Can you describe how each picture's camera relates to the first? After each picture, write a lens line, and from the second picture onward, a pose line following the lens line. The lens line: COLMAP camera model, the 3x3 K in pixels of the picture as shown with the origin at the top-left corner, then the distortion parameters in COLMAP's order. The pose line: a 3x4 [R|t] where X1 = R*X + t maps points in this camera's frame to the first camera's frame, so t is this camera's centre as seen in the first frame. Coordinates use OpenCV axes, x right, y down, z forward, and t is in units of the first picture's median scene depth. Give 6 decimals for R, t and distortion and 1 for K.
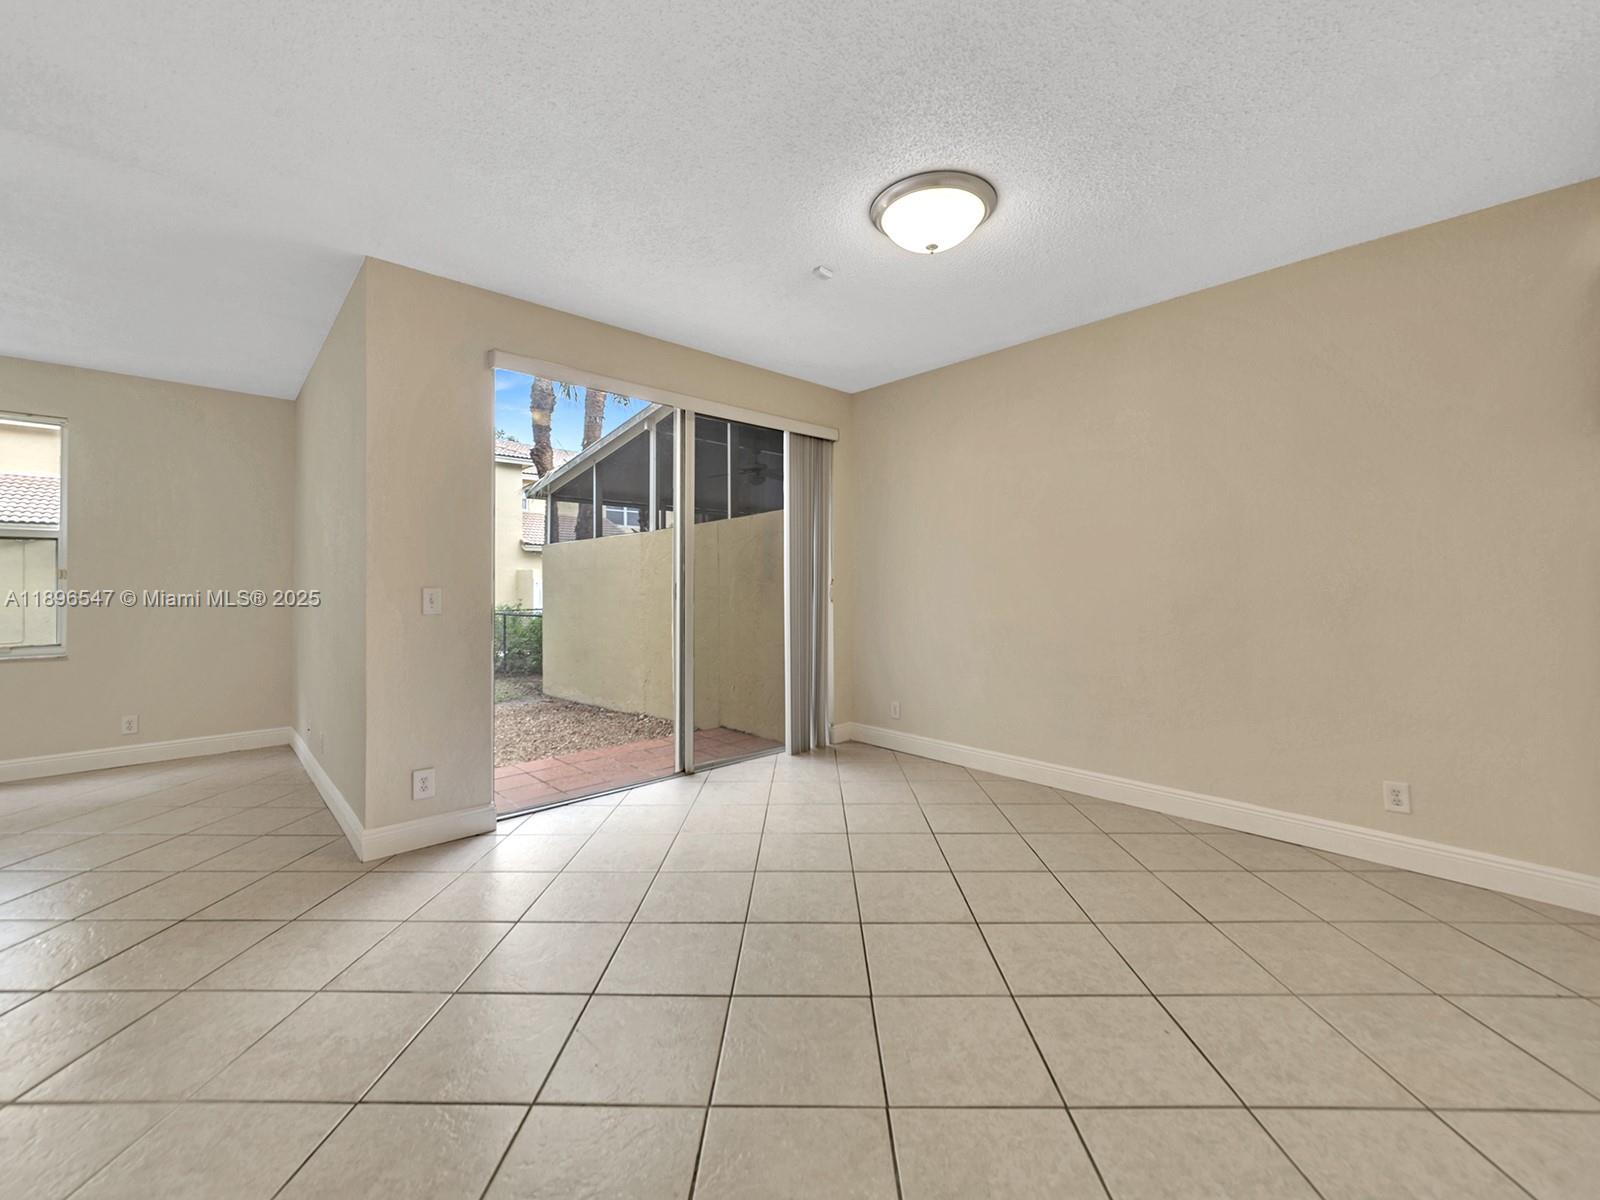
lens RADIAL K [[655.4, 0, 798.1], [0, 655.4, 565.6], [0, 0, 1]] dist [0.002502, 0.000388]
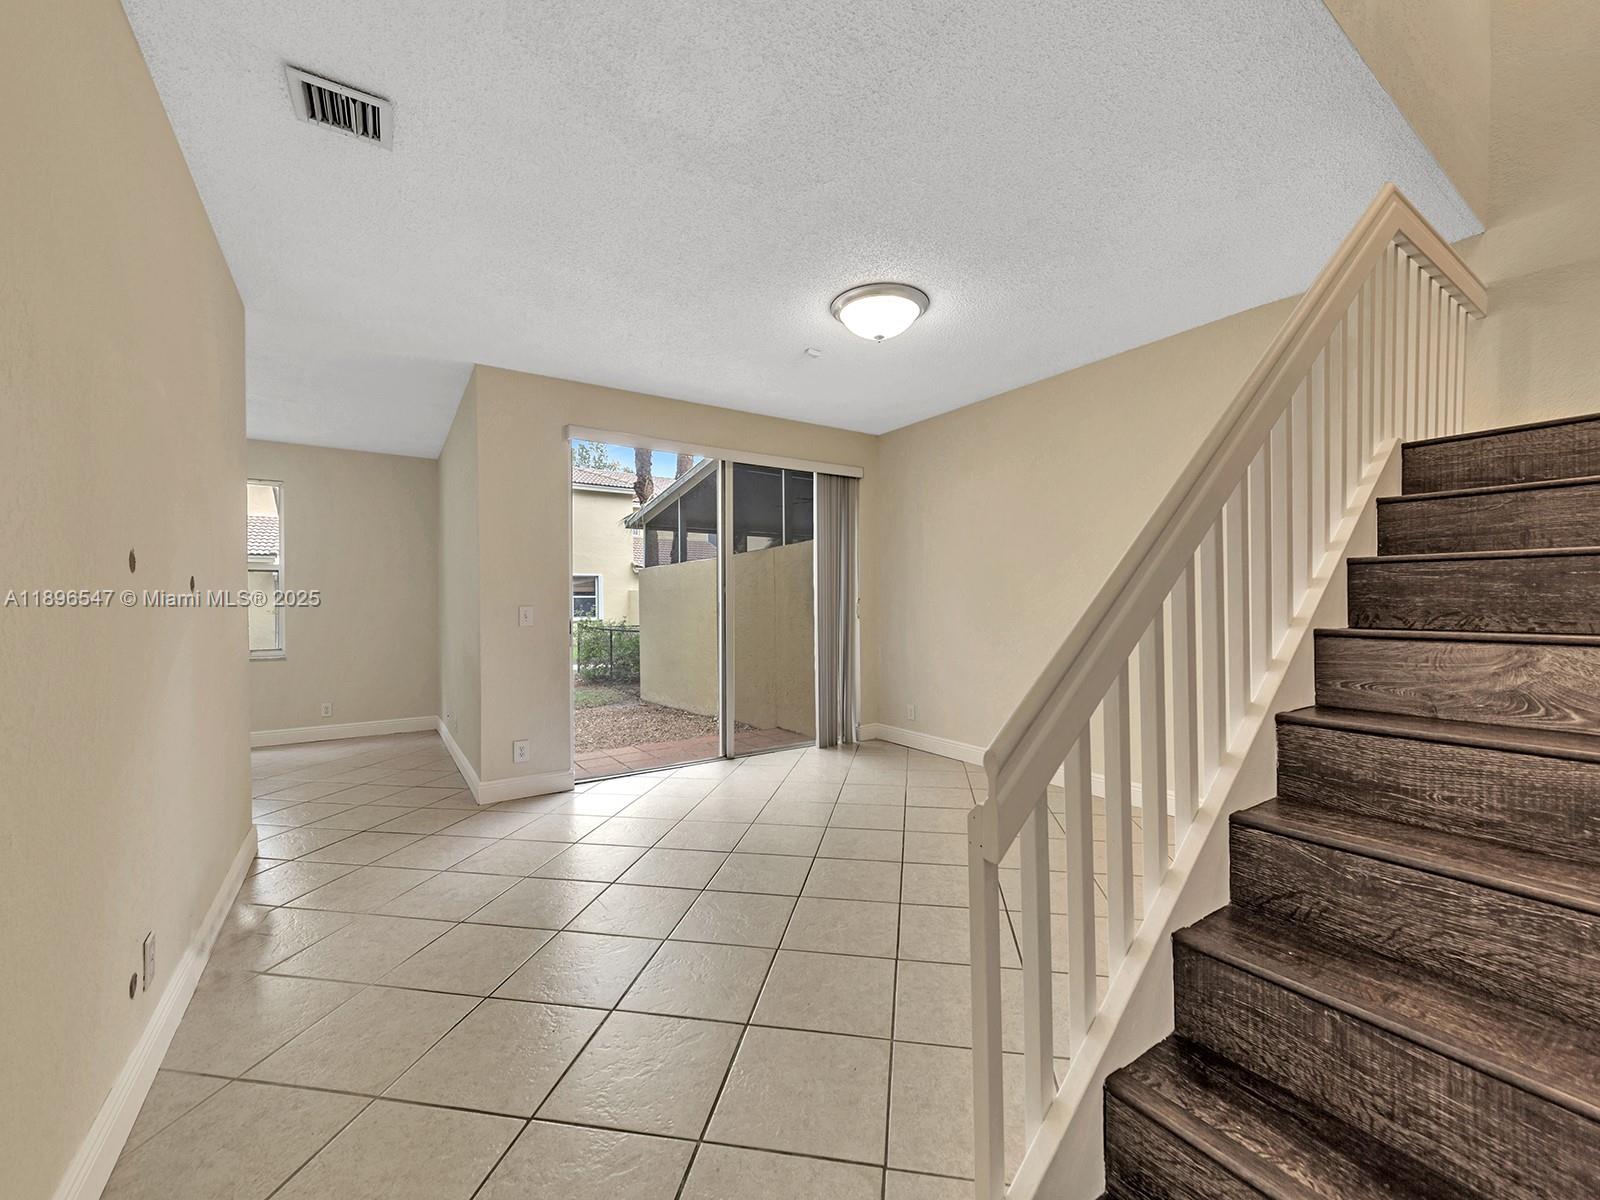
lens RADIAL K [[640.0, 0, 803.2], [0, 640.0, 594.6], [0, 0, 1]] dist [-0.000228, 0.000114]
pose [[0.989166, -0.004280, -0.146736, 0.161190], [0.006616, 0.999859, 0.015434, -0.005769], [0.146649, -0.016237, 0.989055, -0.172142]]
